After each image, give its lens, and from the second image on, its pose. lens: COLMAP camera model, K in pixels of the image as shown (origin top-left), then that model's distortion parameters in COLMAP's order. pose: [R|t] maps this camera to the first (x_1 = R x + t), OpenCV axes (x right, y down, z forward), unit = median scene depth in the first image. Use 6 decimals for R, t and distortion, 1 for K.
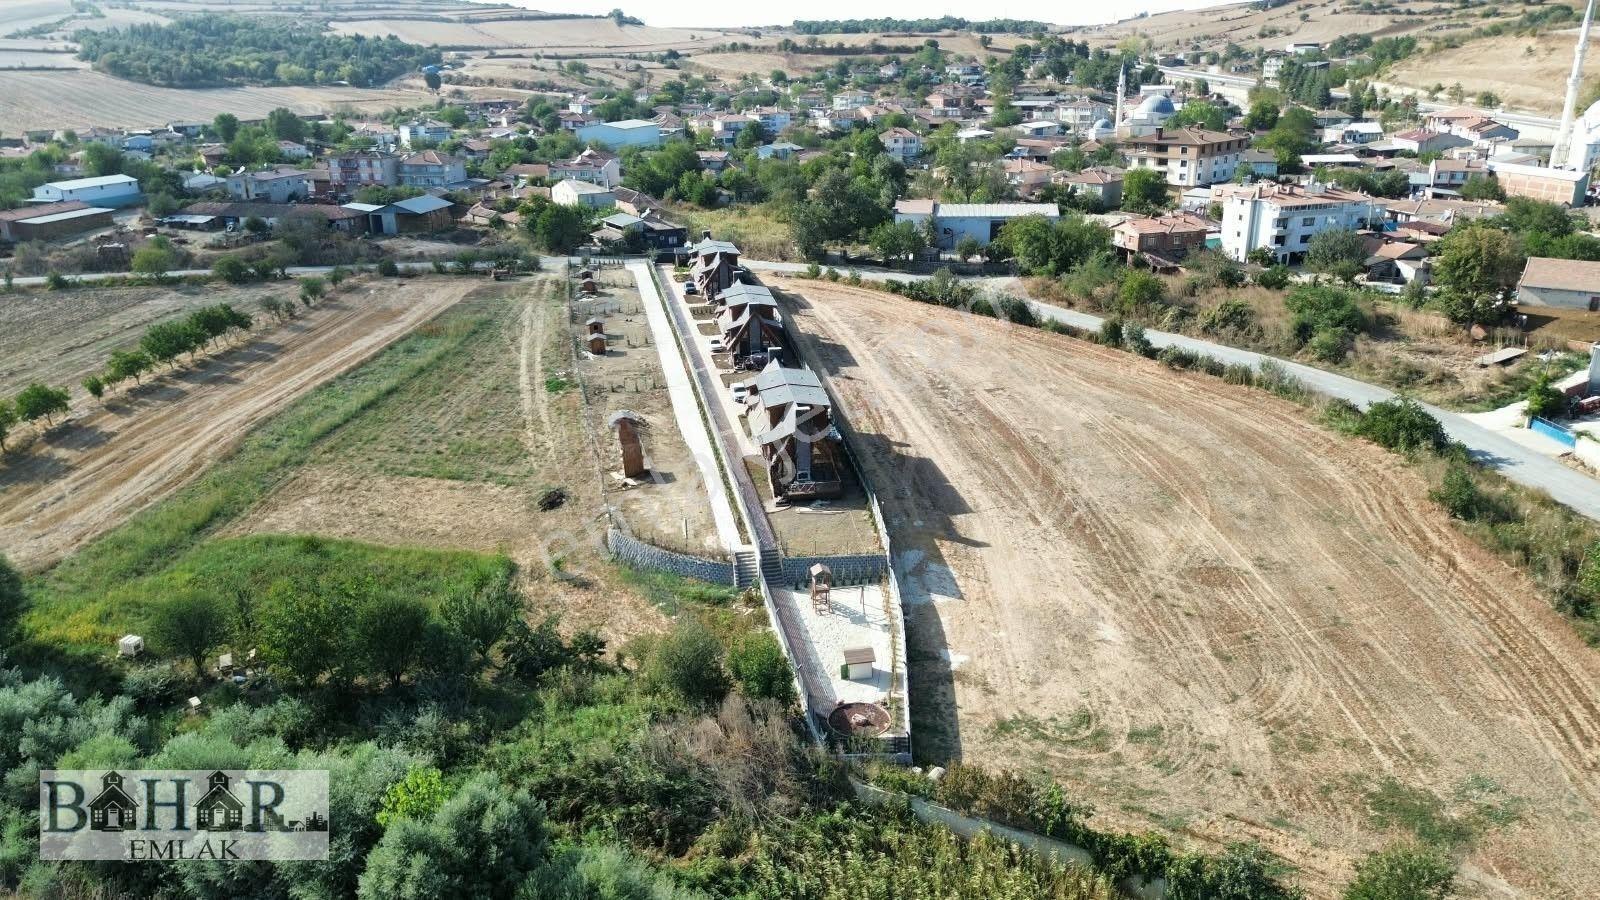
lens RADIAL K [[1133.4, 0, 811.7], [0, 1133.4, 449.0], [0, 0, 1]] dist [0.063382, -0.061052]
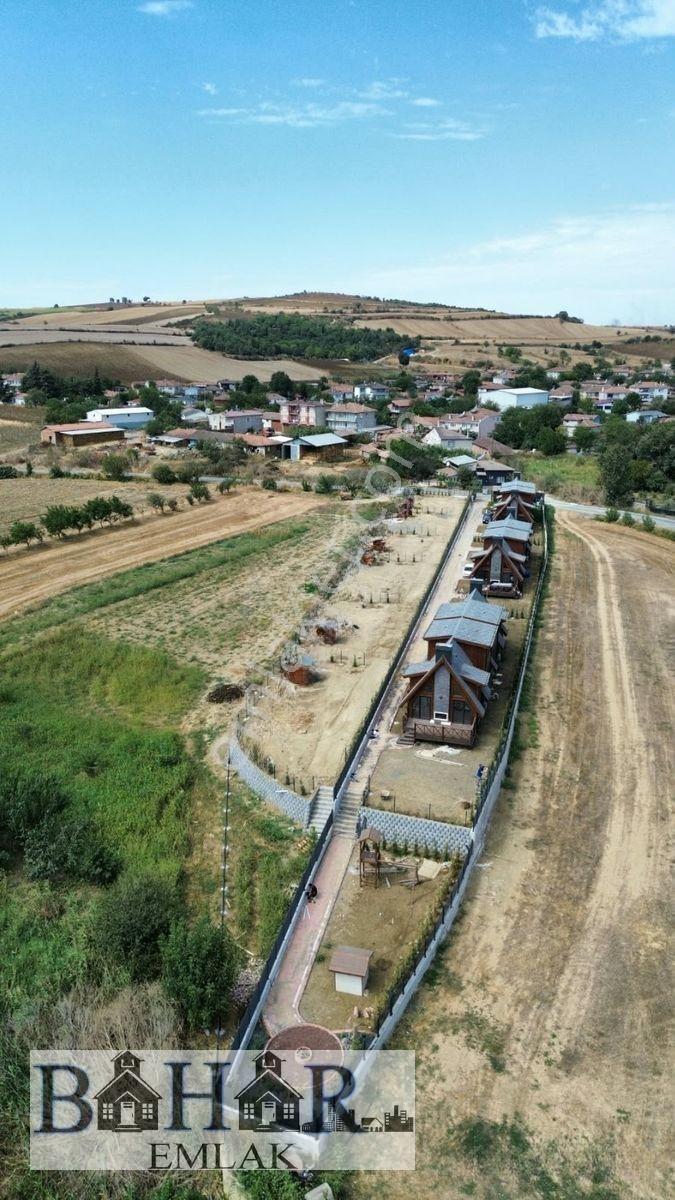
lens RADIAL K [[850.0, 0, 346.2], [0, 850.0, 606.9], [0, 0, 1]] dist [0.063382, -0.061052]
pose [[0.917961, 0.135611, -0.372770, 0.095706], [-0.150530, 0.988544, -0.011062, -0.025361], [0.366999, 0.066267, 0.927858, 0.168834]]
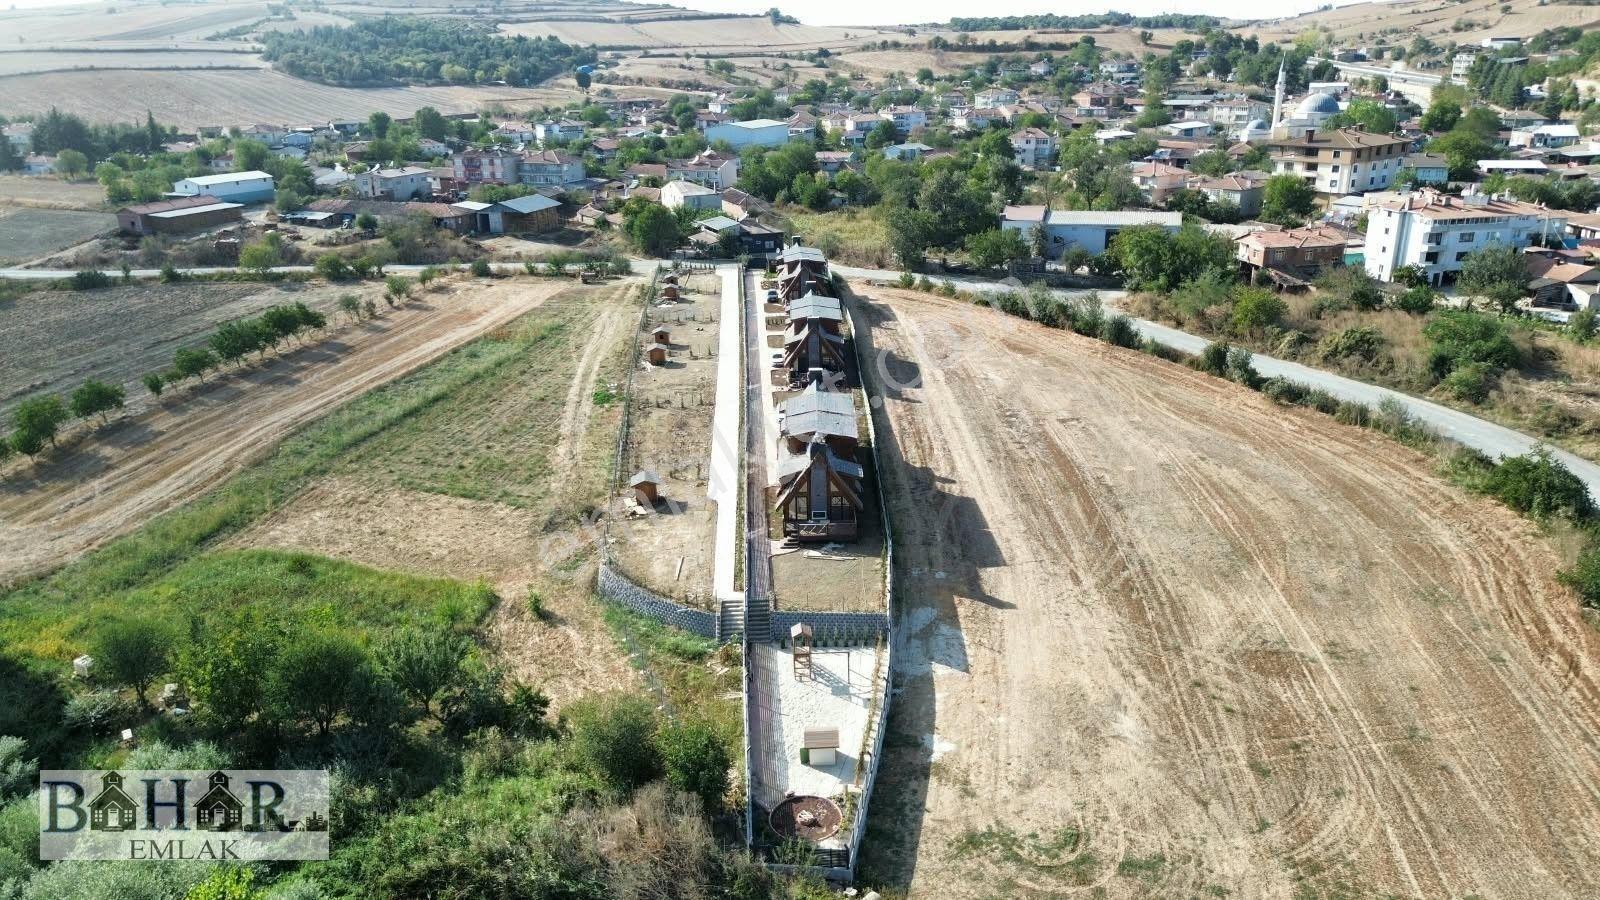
lens RADIAL K [[1133.4, 0, 810.3], [0, 1133.4, 455.5], [0, 0, 1]] dist [0.063382, -0.061052]
pose [[0.990691, 0.042433, -0.129350, 0.056421], [-0.041606, 0.999093, 0.009091, -0.017705], [0.129618, -0.003625, 0.991557, 0.054367]]
